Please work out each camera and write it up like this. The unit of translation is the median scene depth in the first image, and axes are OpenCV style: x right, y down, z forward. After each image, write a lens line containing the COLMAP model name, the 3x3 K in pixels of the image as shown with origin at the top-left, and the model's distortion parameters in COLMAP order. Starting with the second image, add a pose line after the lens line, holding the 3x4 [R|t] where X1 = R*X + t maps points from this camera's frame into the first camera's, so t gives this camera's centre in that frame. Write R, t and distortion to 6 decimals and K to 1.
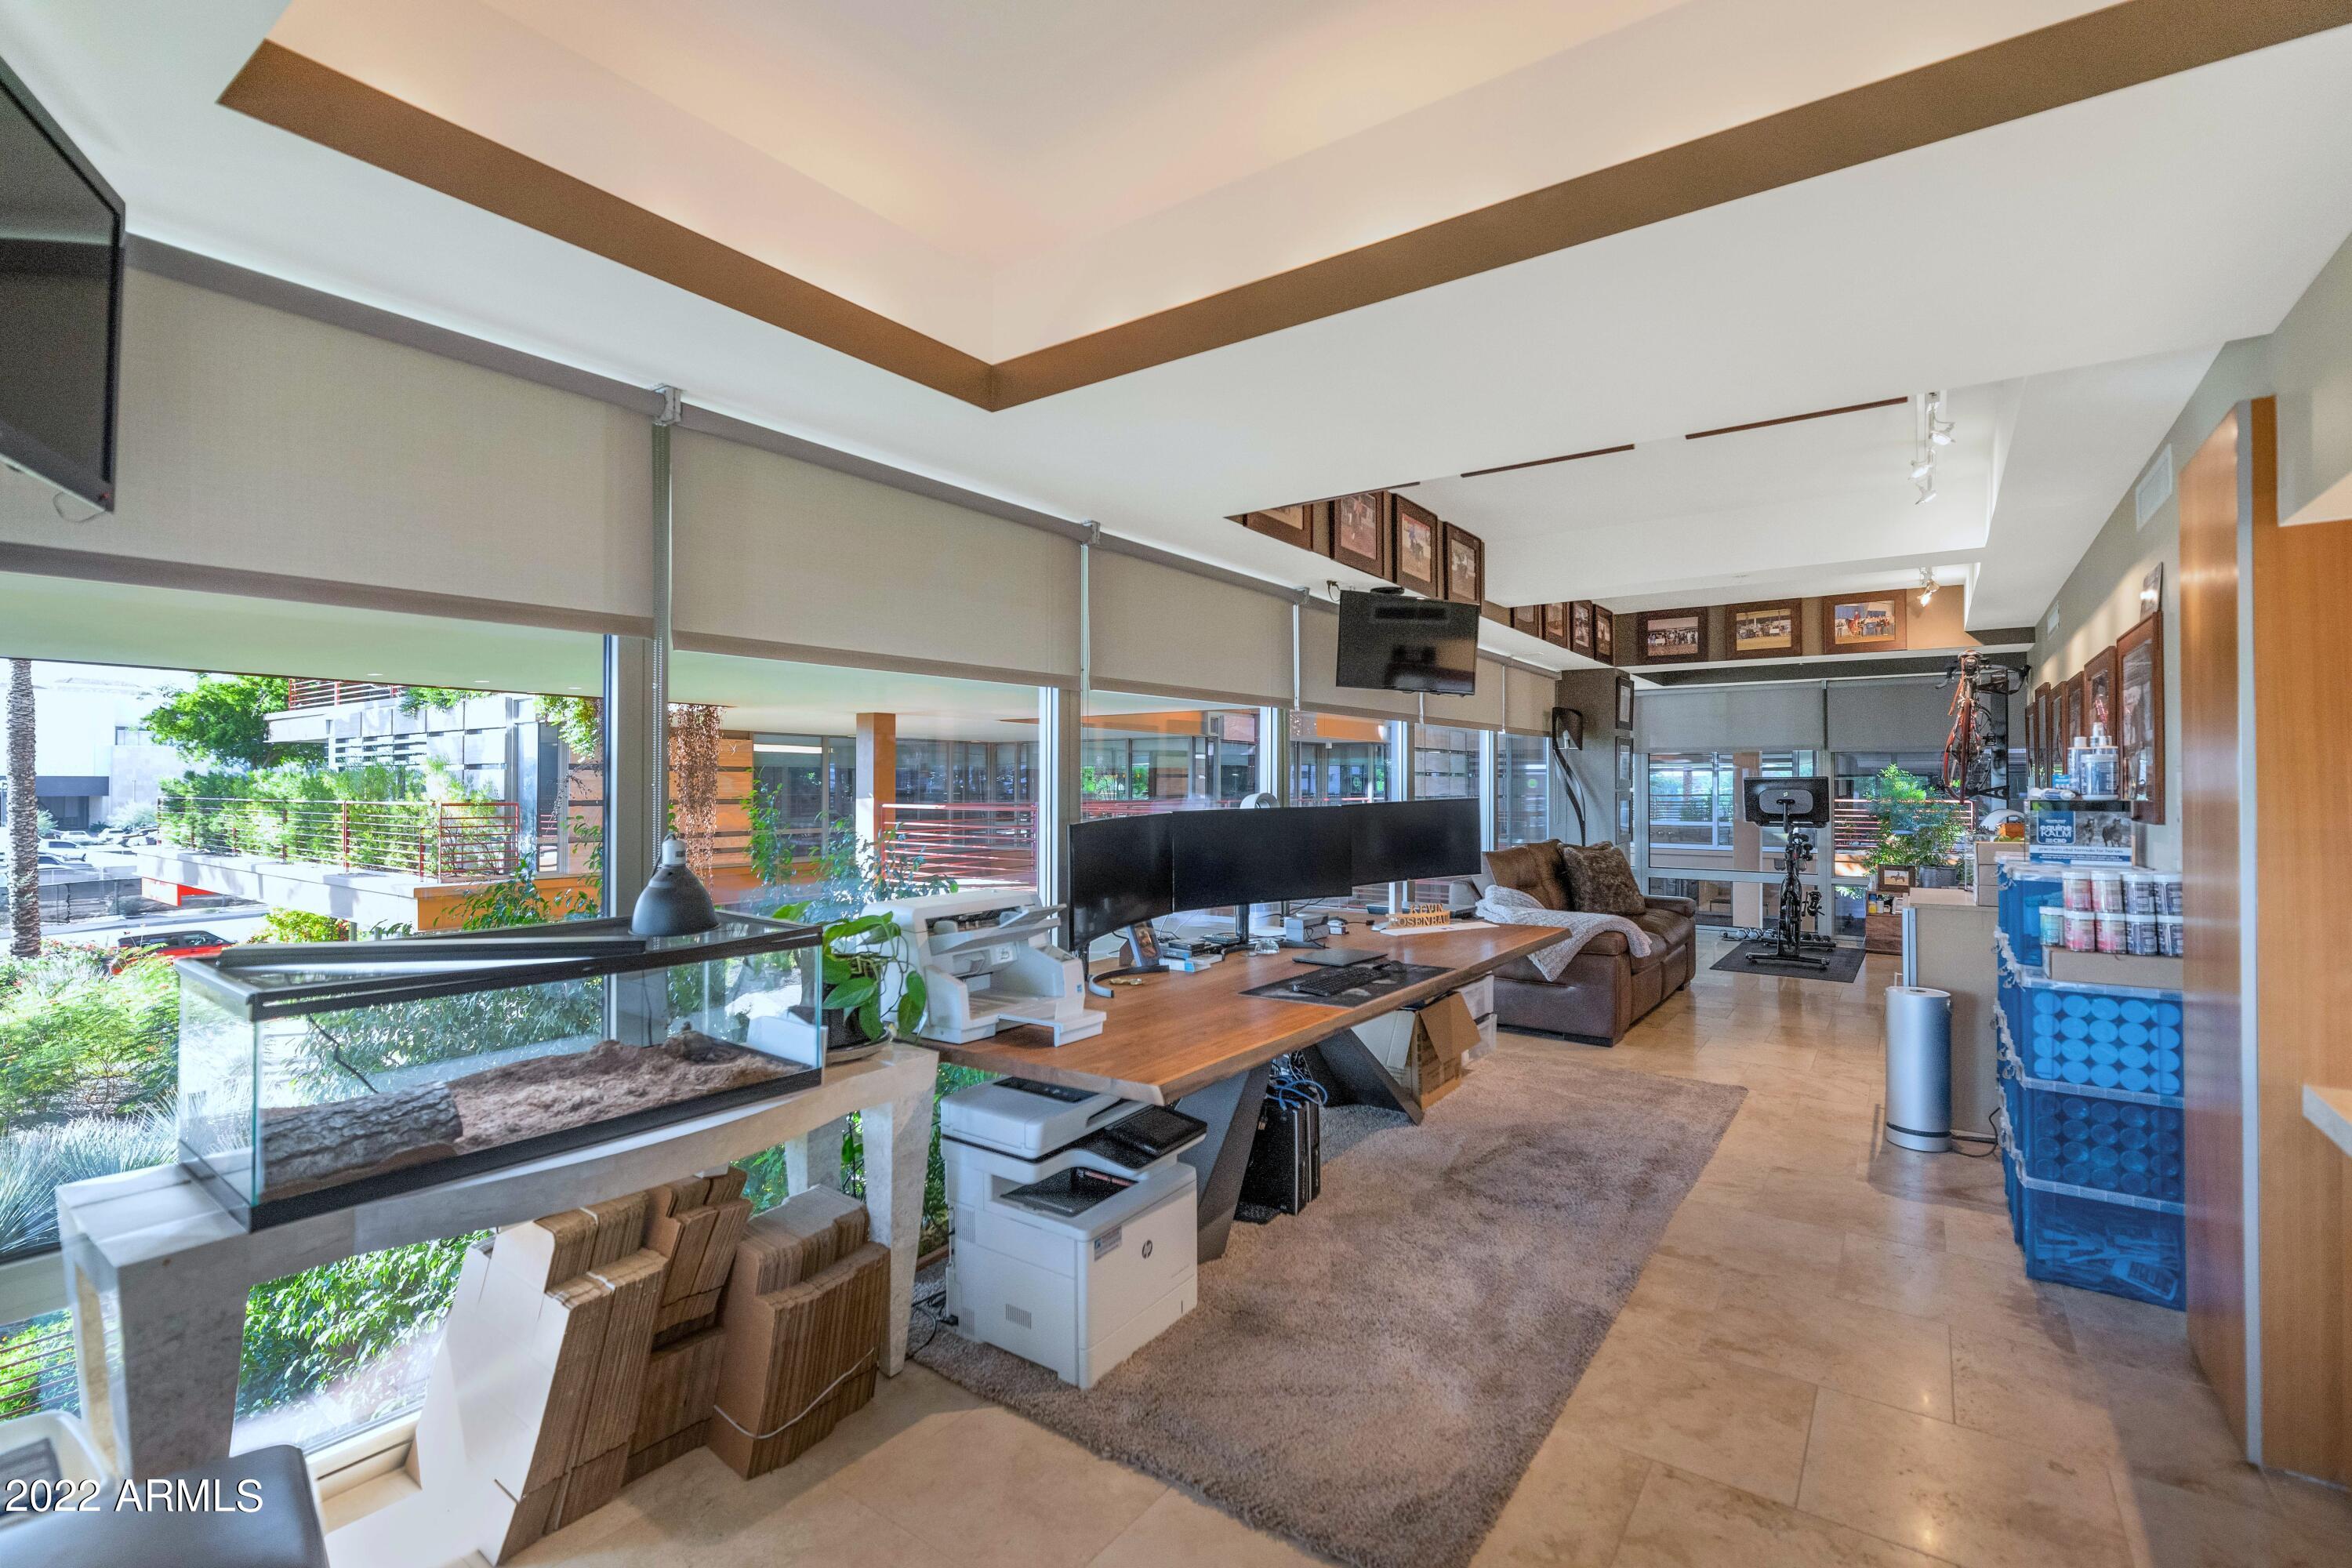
lens RADIAL K [[1057.9, 0, 1160.9], [0, 1057.9, 779.6], [0, 0, 1]] dist [0.002318, 0.000249]
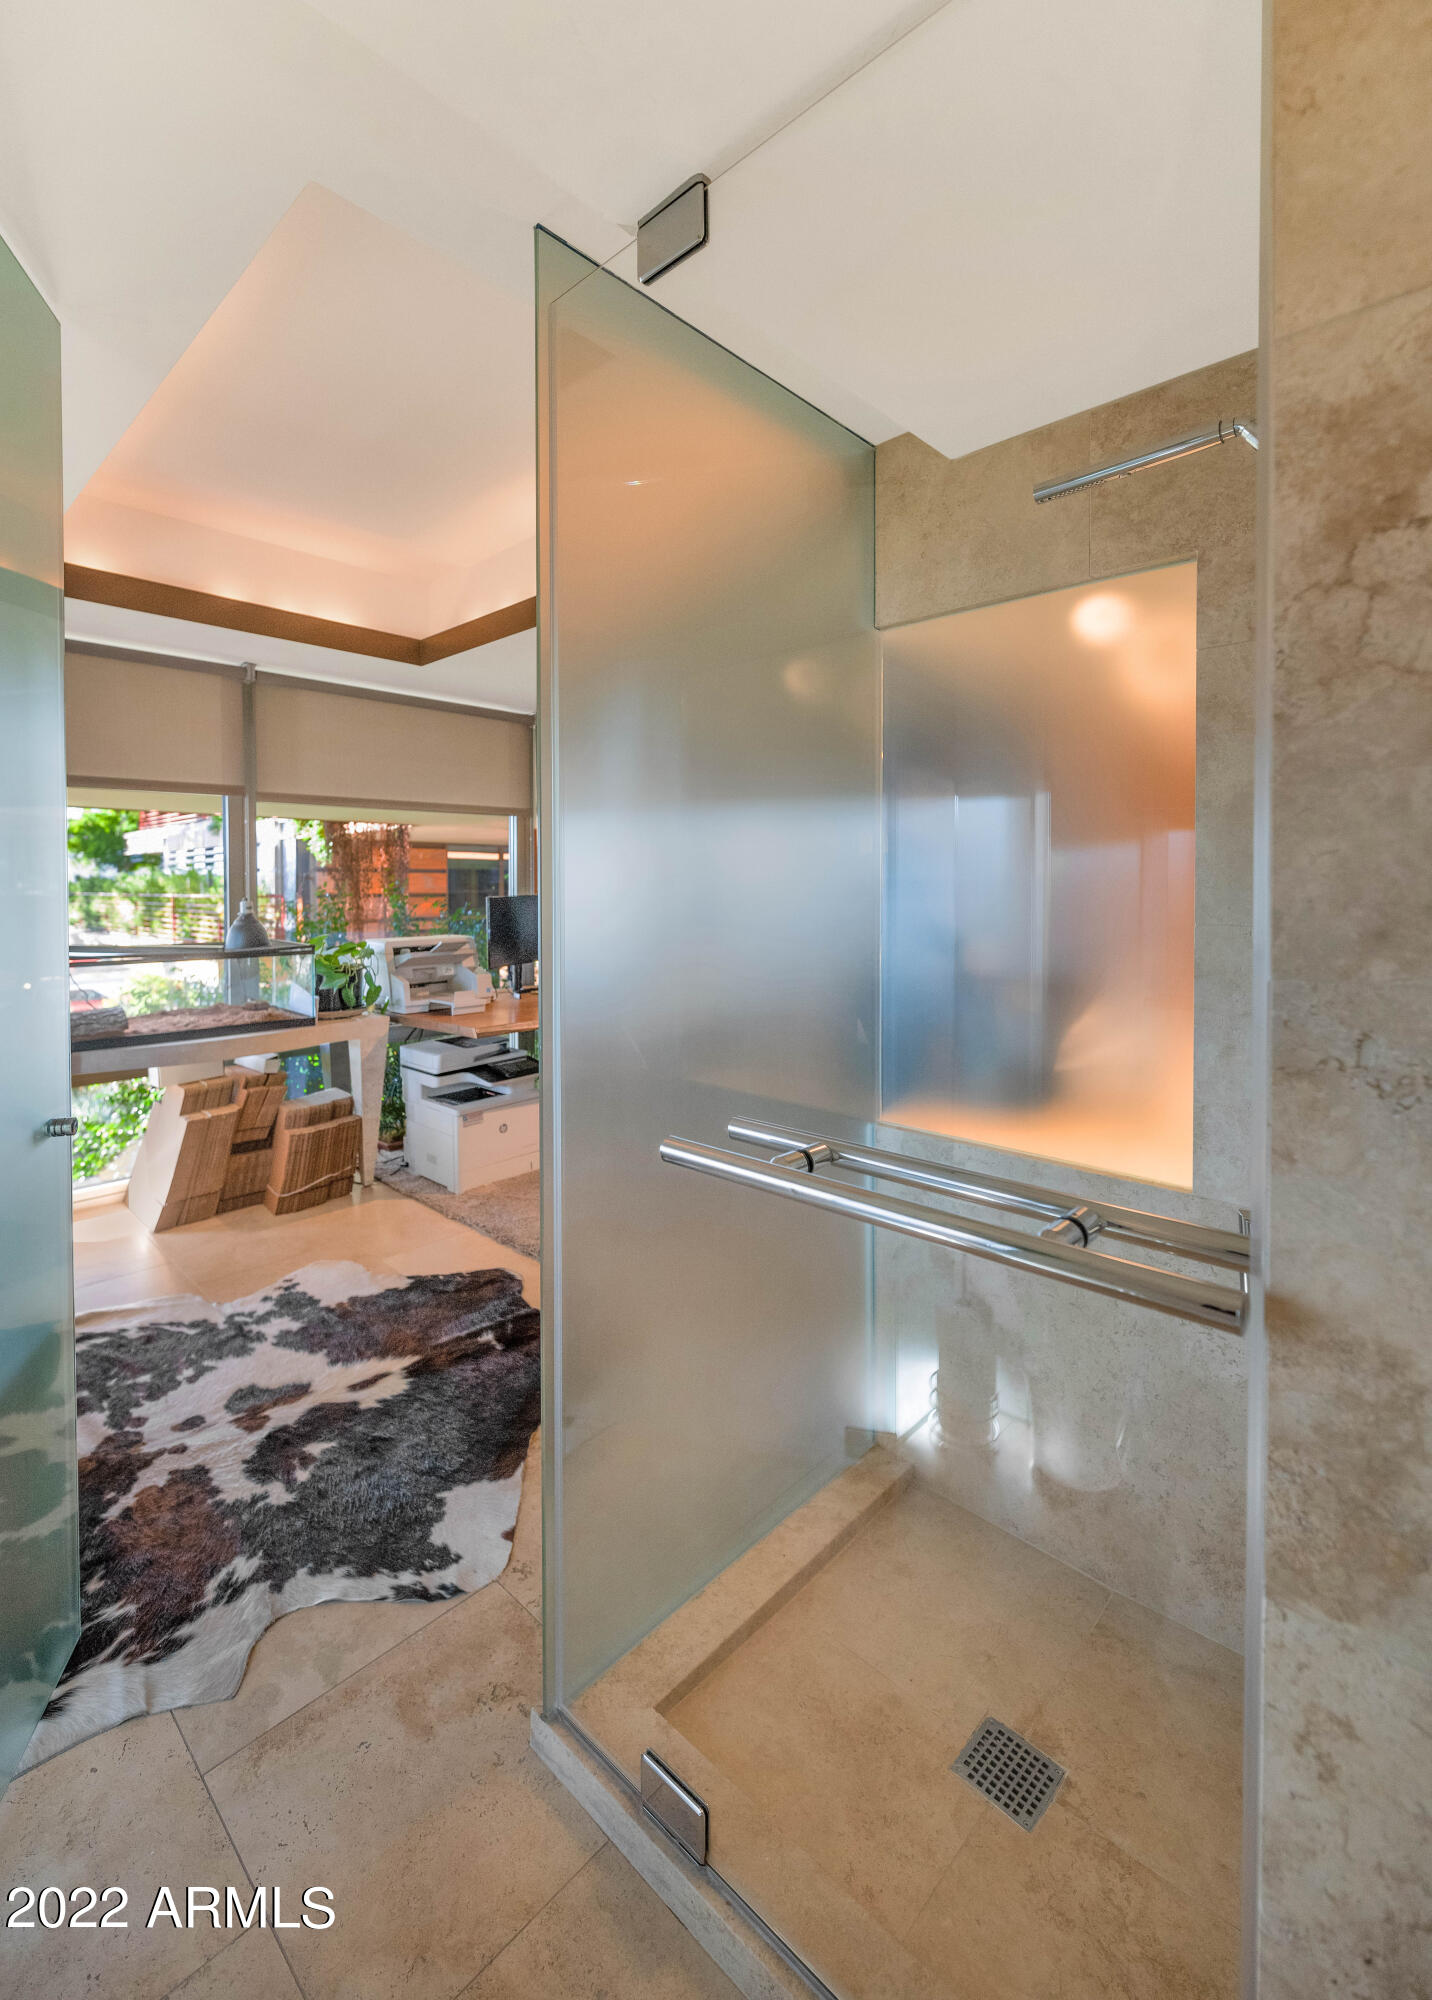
lens RADIAL K [[861.7, 0, 667.3], [0, 861.7, 906.5], [0, 0, 1]] dist [0.000435, 0.000103]
pose [[0.989036, 0.001730, -0.147665, 0.491265], [0.002880, 0.999515, 0.031000, 0.018619], [0.147647, -0.031085, 0.988551, -0.414810]]
